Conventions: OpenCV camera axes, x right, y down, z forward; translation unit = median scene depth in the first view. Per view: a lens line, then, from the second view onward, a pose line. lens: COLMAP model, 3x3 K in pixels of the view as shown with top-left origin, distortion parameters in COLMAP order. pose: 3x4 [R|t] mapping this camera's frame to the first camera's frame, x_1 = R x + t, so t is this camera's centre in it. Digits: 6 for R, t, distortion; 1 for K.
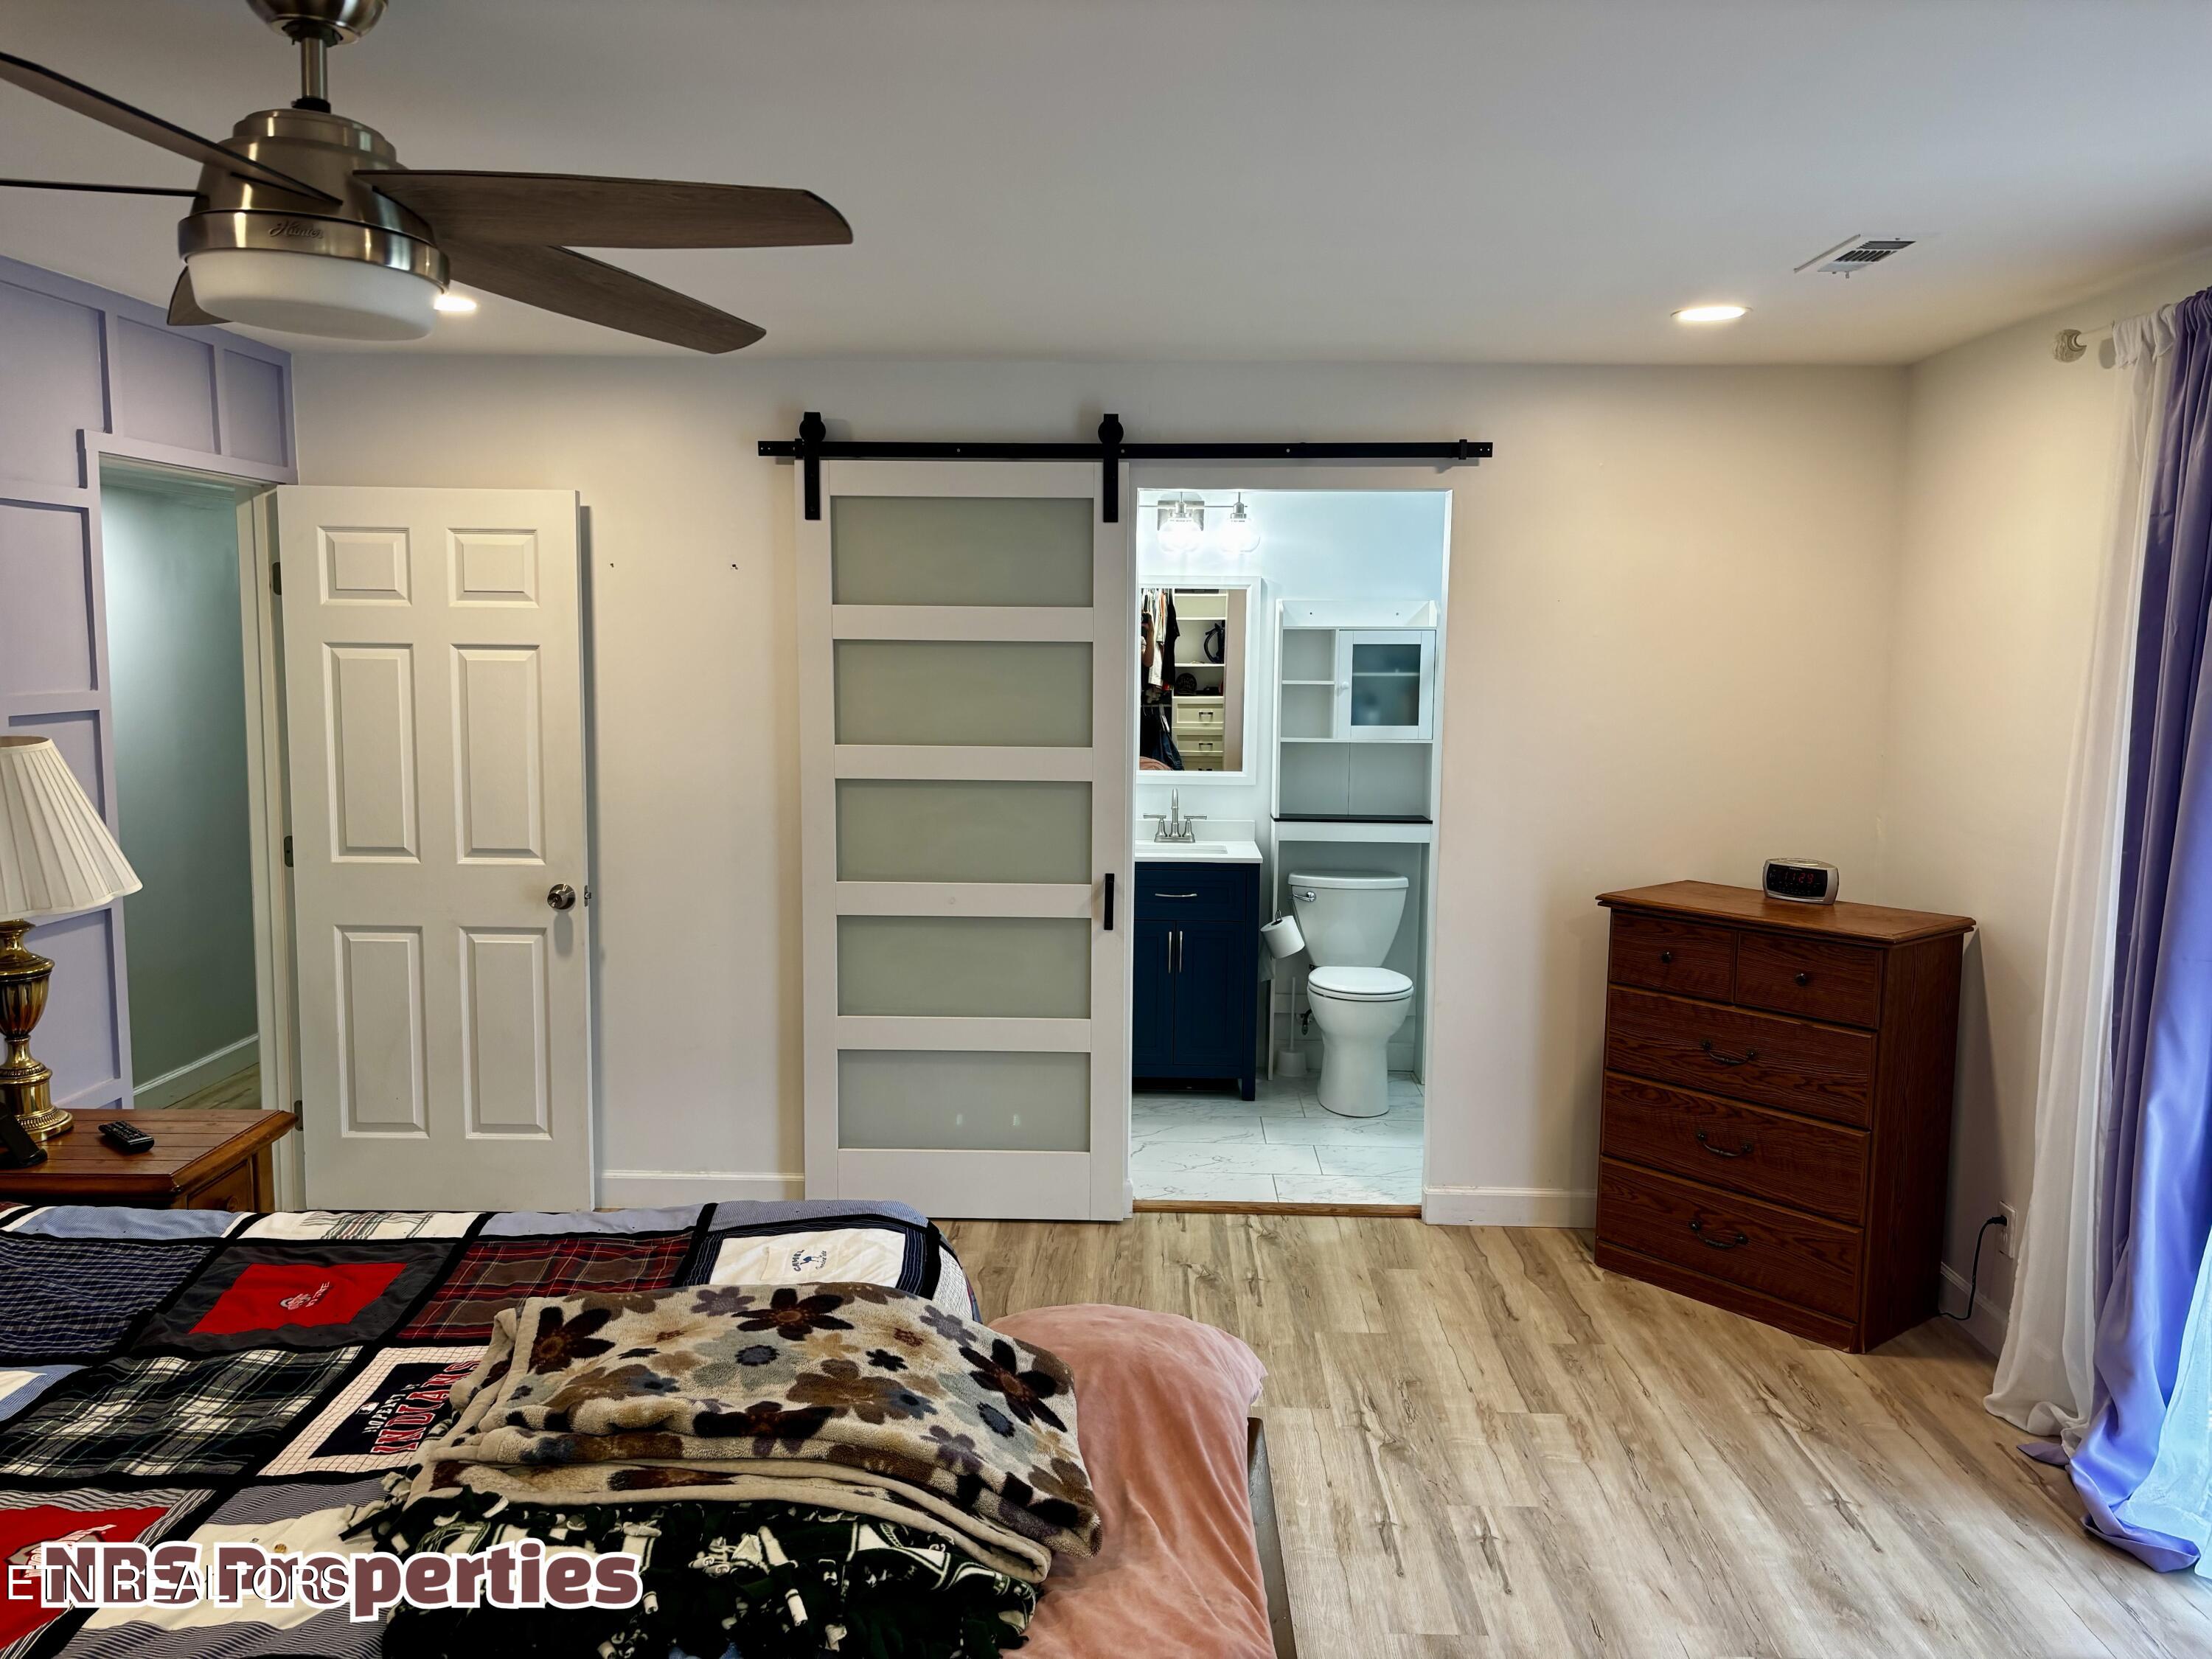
lens RADIAL K [[1670.4, 0, 1095.3], [0, 1670.4, 814.8], [0, 0, 1]] dist [0.062898, -0.083261]
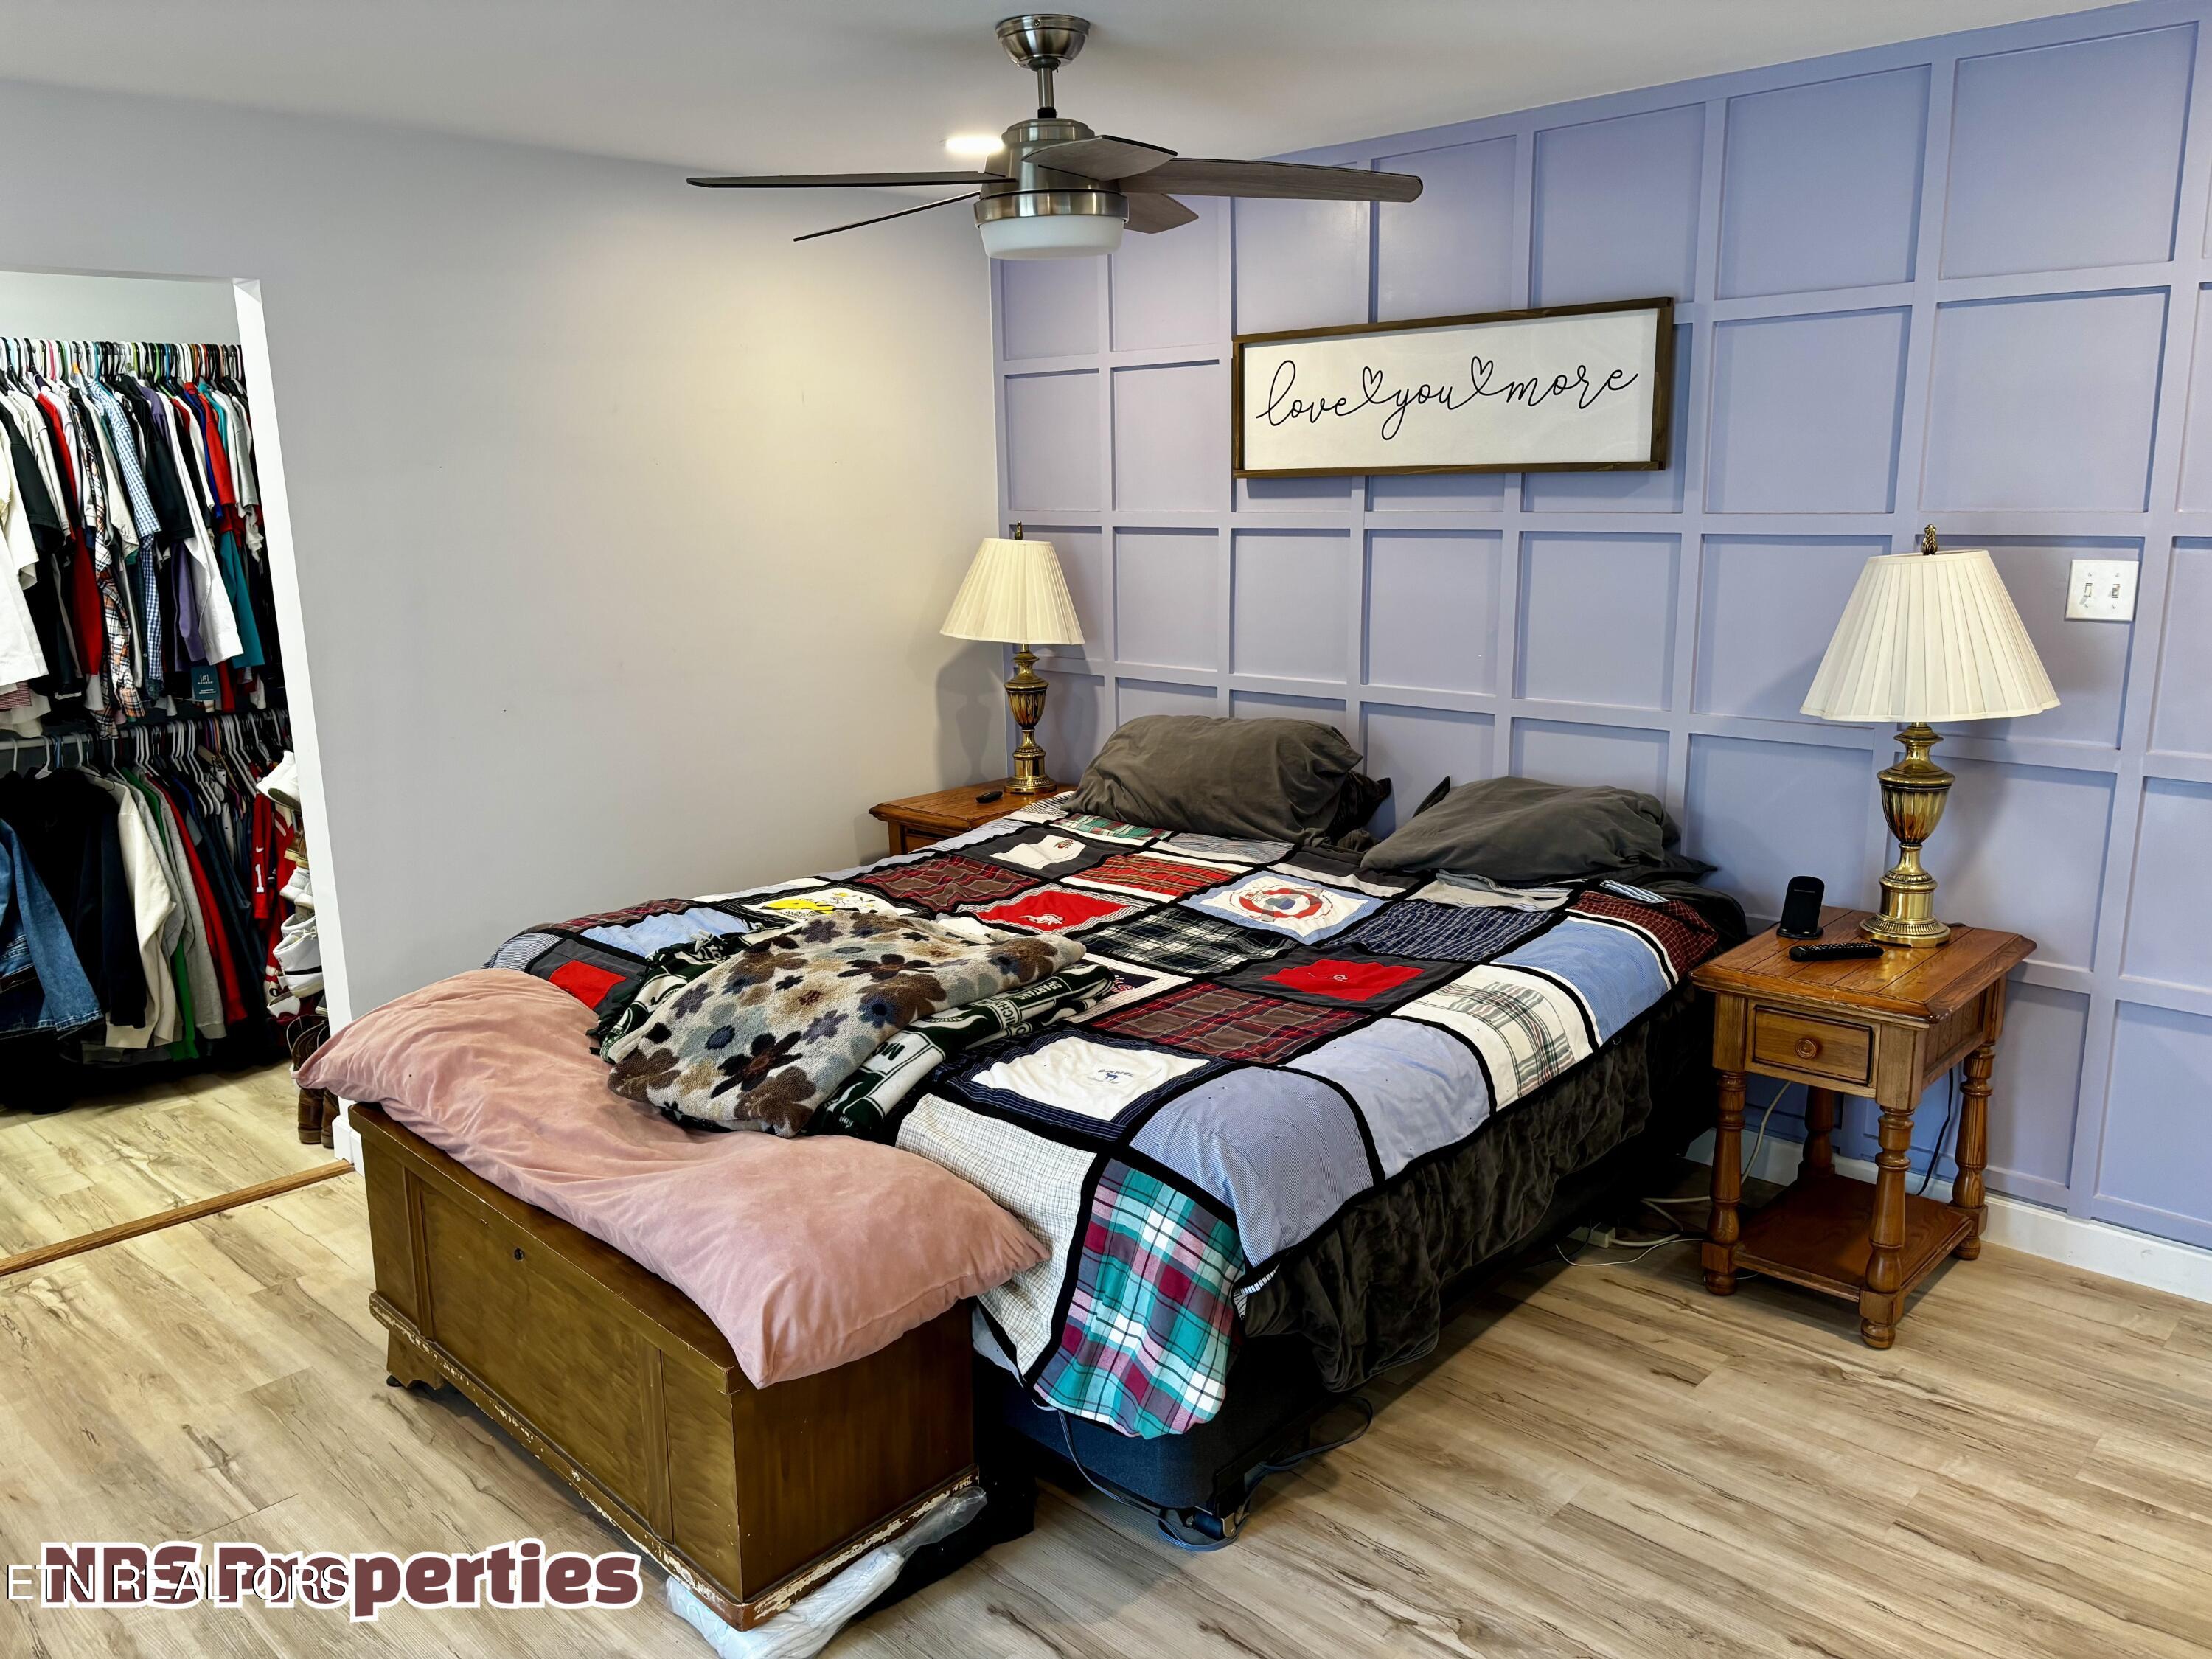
lens RADIAL K [[1670.4, 0, 1095.3], [0, 1670.4, 814.8], [0, 0, 1]] dist [0.062898, -0.083261]
pose [[-0.675302, 0.159689, -0.720046, 0.655001], [-0.061371, 0.960727, 0.270623, -0.199288], [0.734984, 0.226942, -0.638981, 1.931962]]
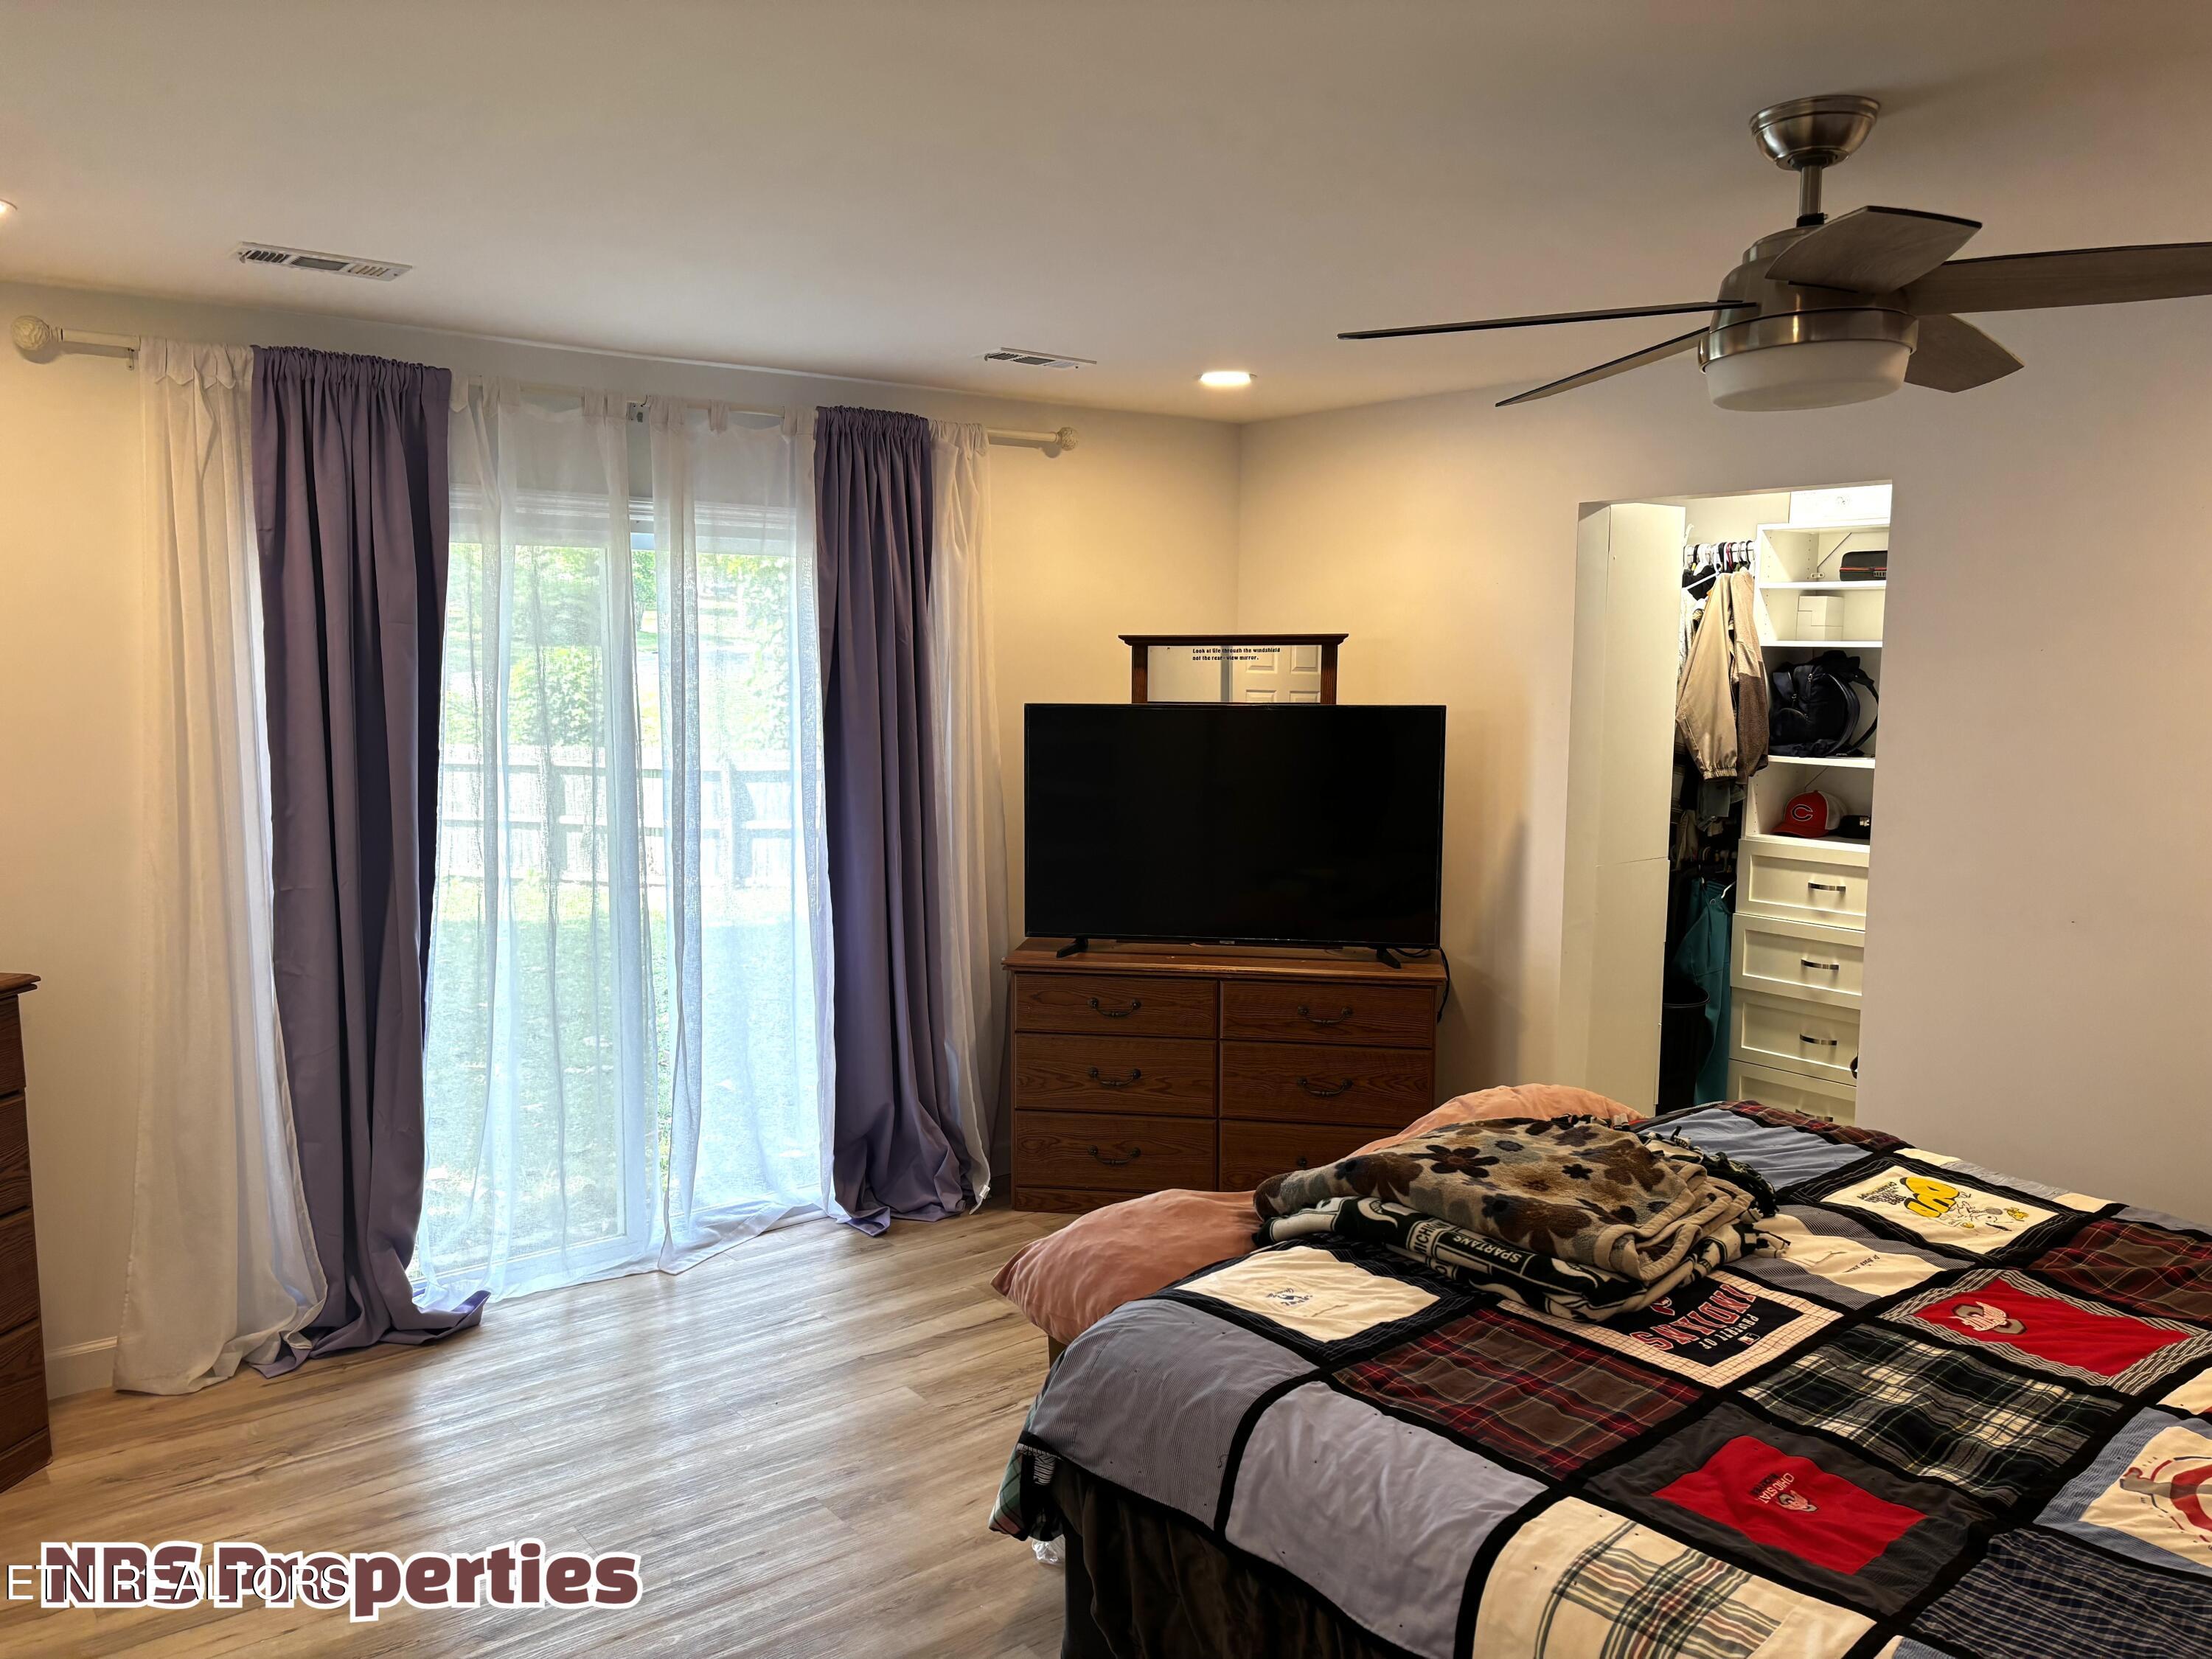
lens RADIAL K [[1670.4, 0, 1095.3], [0, 1670.4, 814.8], [0, 0, 1]] dist [0.062898, -0.083261]
pose [[-0.642093, -0.089550, 0.761379, -0.975529], [0.071938, 0.981734, 0.176134, -0.226339], [-0.763244, 0.167866, -0.623922, 1.972888]]
